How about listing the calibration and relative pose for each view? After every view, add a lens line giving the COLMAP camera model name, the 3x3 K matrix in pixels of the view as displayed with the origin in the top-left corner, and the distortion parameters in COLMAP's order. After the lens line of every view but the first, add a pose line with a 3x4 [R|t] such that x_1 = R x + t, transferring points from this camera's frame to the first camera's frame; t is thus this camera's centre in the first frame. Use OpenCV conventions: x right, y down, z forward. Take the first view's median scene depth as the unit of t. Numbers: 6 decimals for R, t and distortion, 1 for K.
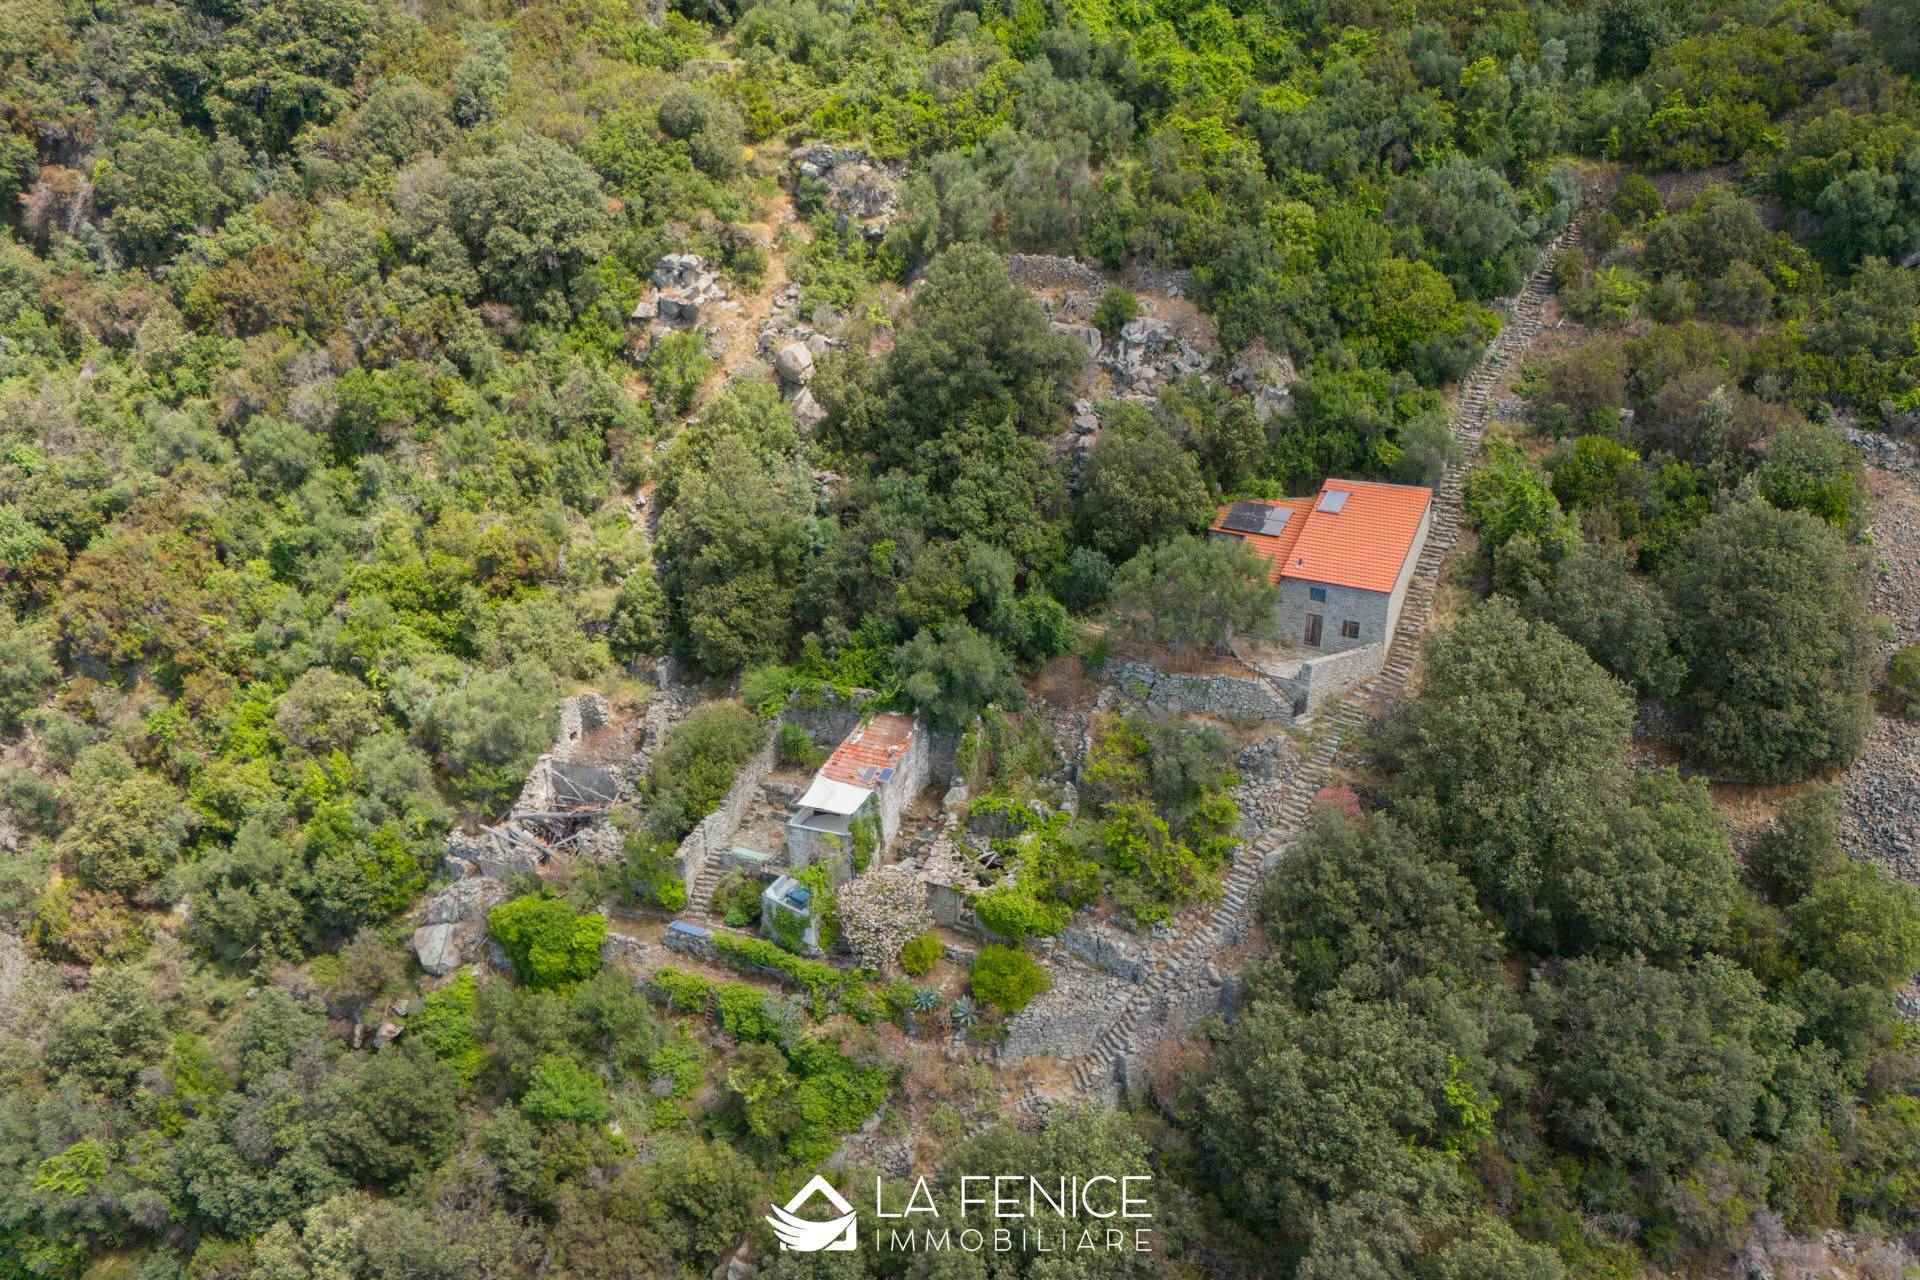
lens RADIAL K [[1414.3, 0, 966.5], [0, 1414.3, 640.1], [0, 0, 1]] dist [0.040739, -0.022301]
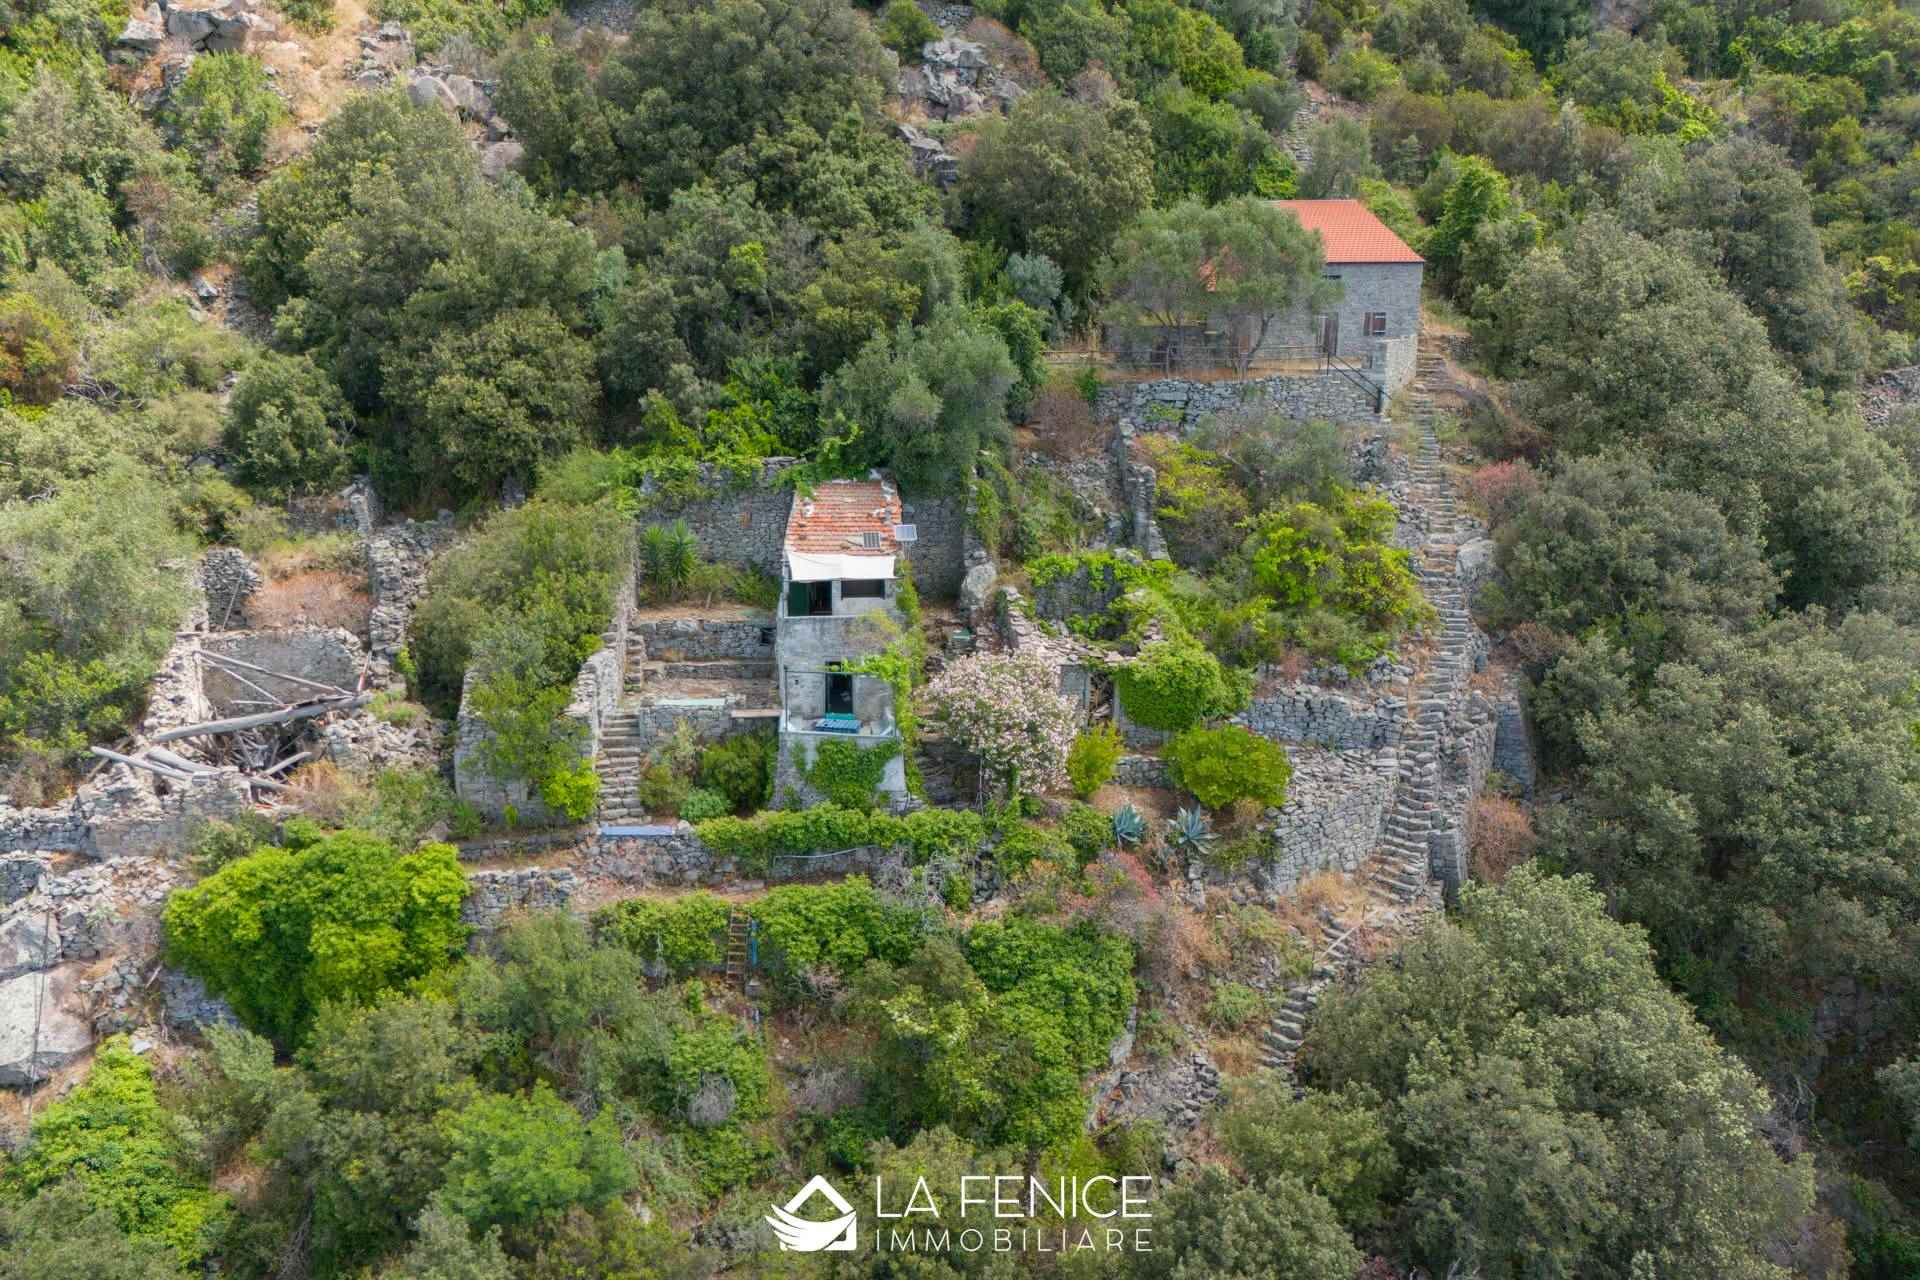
lens RADIAL K [[1414.9, 0, 967.3], [0, 1414.9, 650.5], [0, 0, 1]] dist [0.050179, -0.046812]
pose [[0.871732, -0.116973, 0.475815, -0.275918], [0.184843, 0.977844, -0.098257, 0.176764], [-0.453779, 0.173605, 0.874040, 0.394391]]
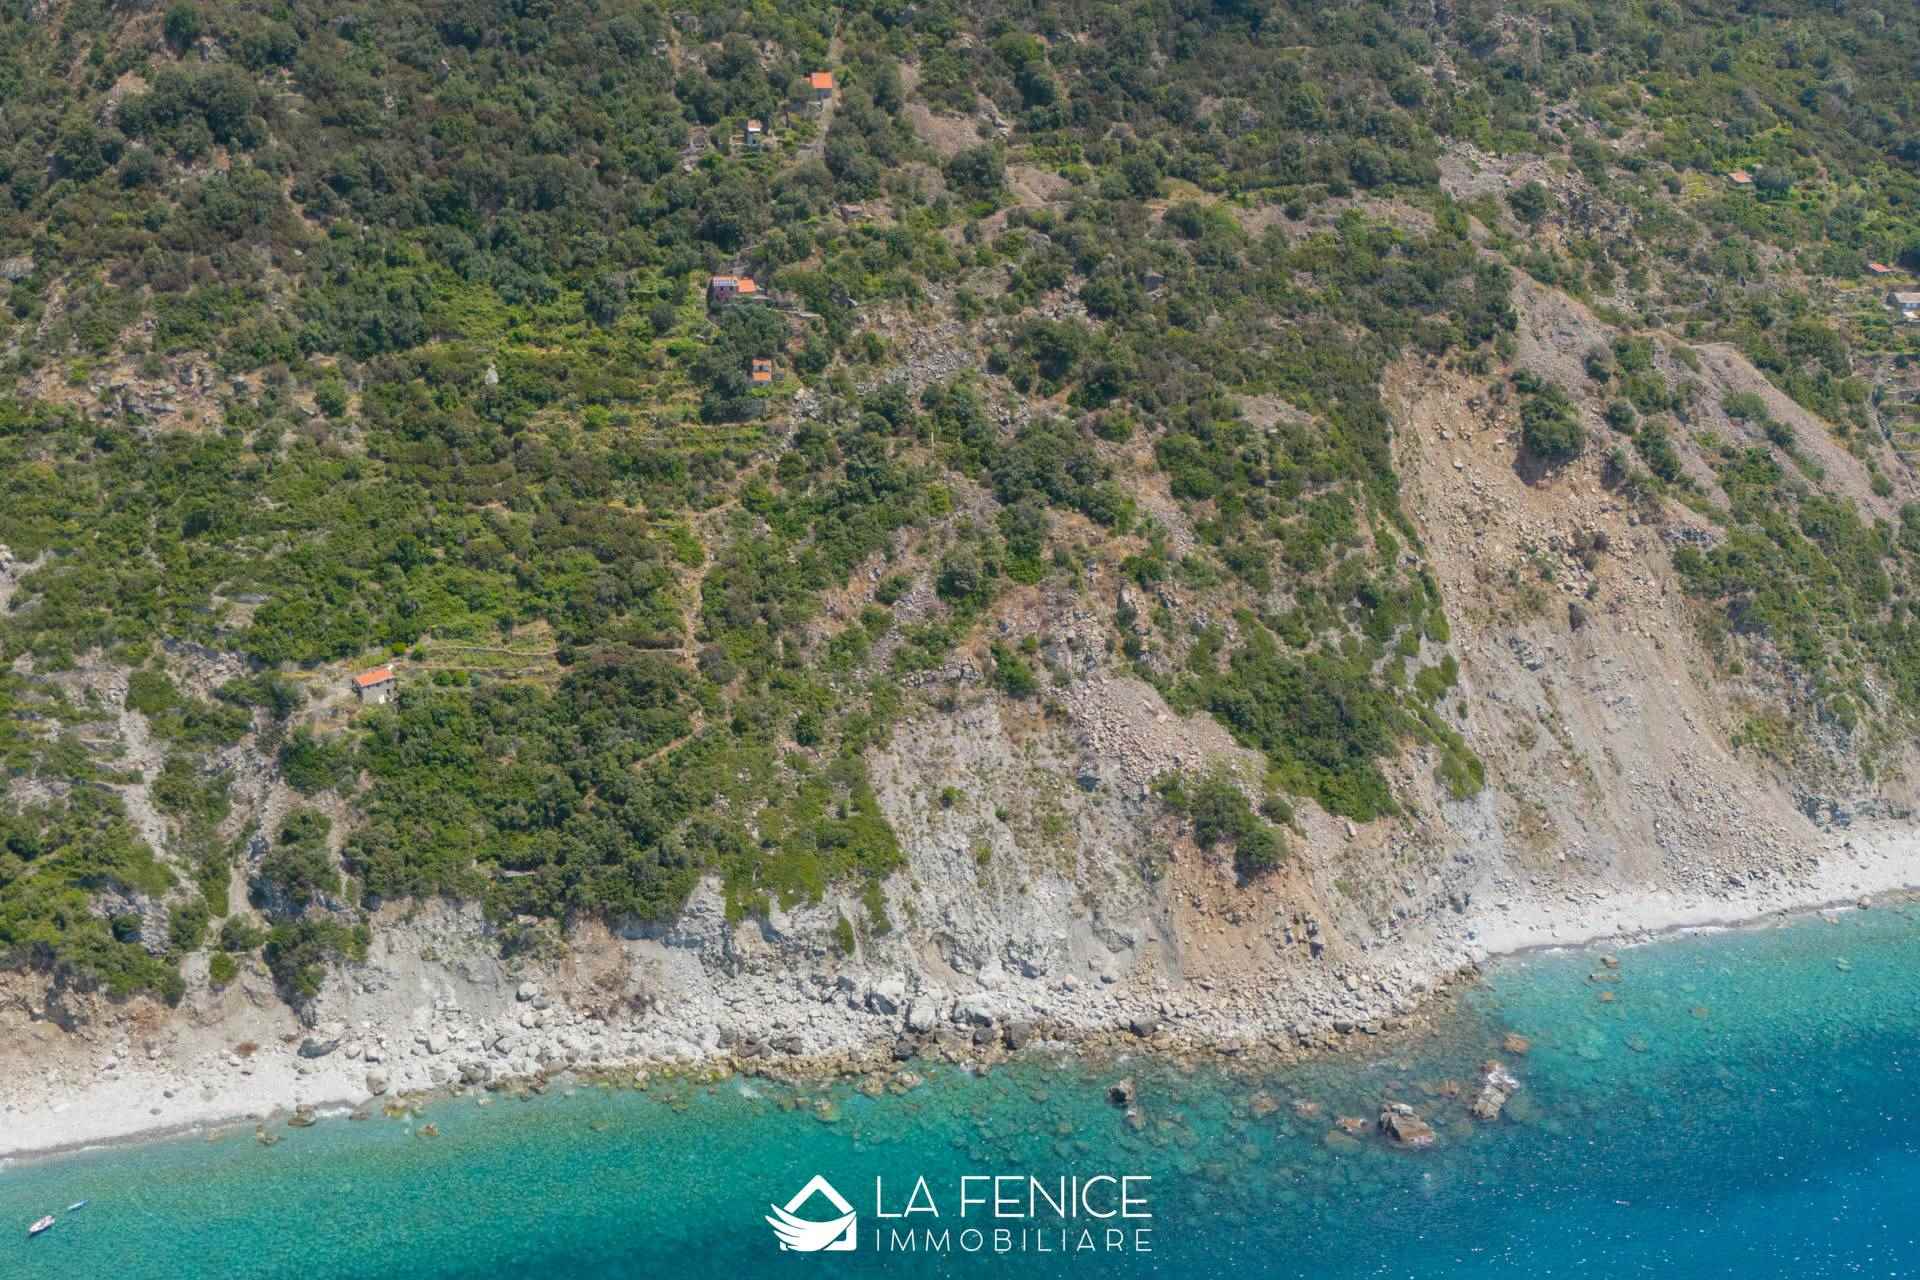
lens RADIAL K [[1810.4, 0, 710.5], [0, 1810.4, 665.0], [0, 0, 1]] dist [0.152110, -0.424276]
pose [[0.902396, -0.190556, 0.386484, -2.979026], [0.172789, 0.981659, 0.080563, 1.360448], [-0.394747, -0.005920, 0.918771, -4.858713]]
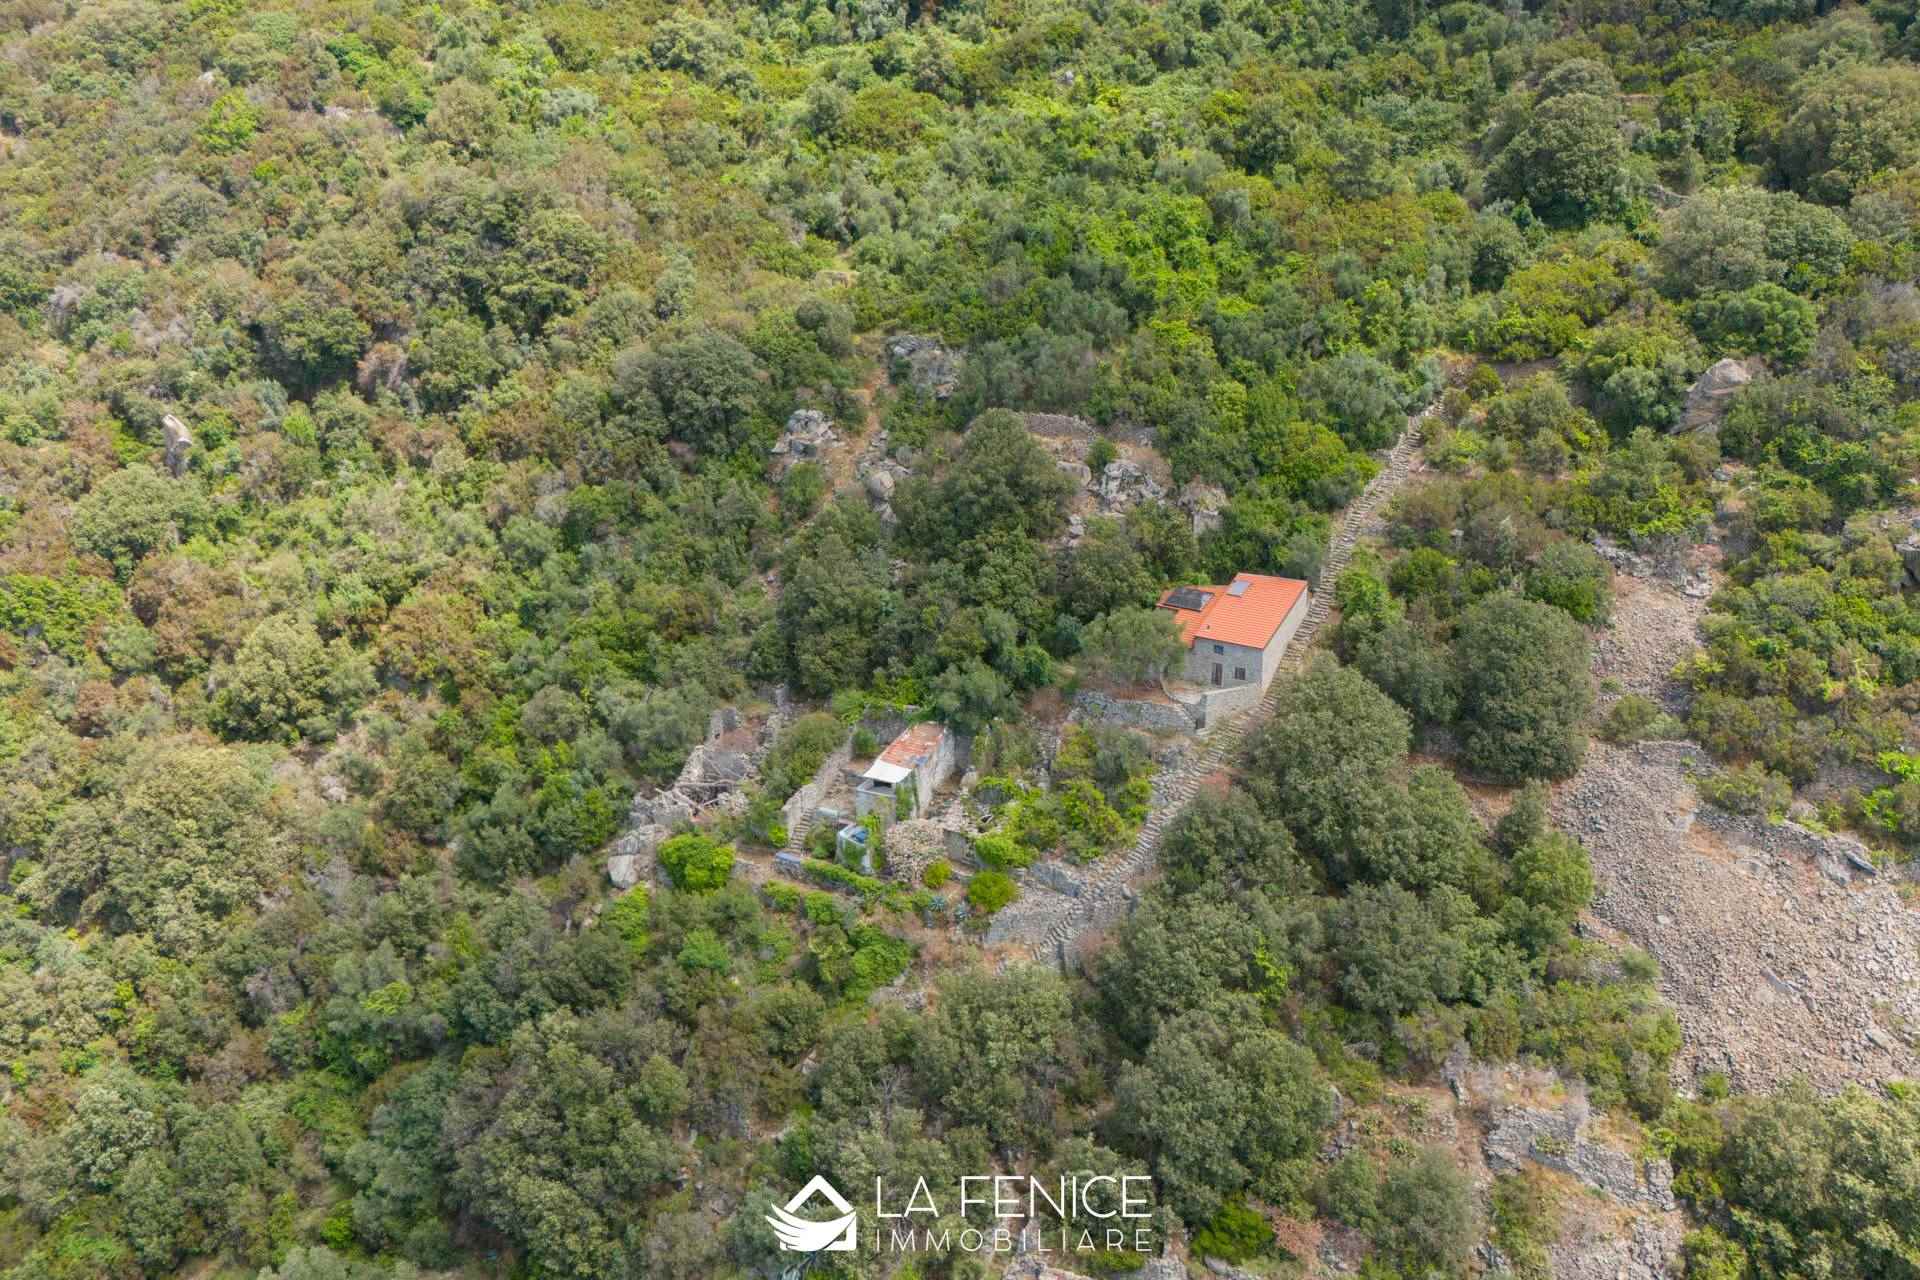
lens RADIAL K [[1406.9, 0, 968.4], [0, 1406.9, 571.3], [0, 0, 1]] dist [0.060491, -0.052366]
pose [[0.996276, 0.022176, -0.083315, 0.095351], [-0.031896, 0.992596, -0.117201, 0.059024], [0.080099, 0.119422, 0.989607, -0.426844]]
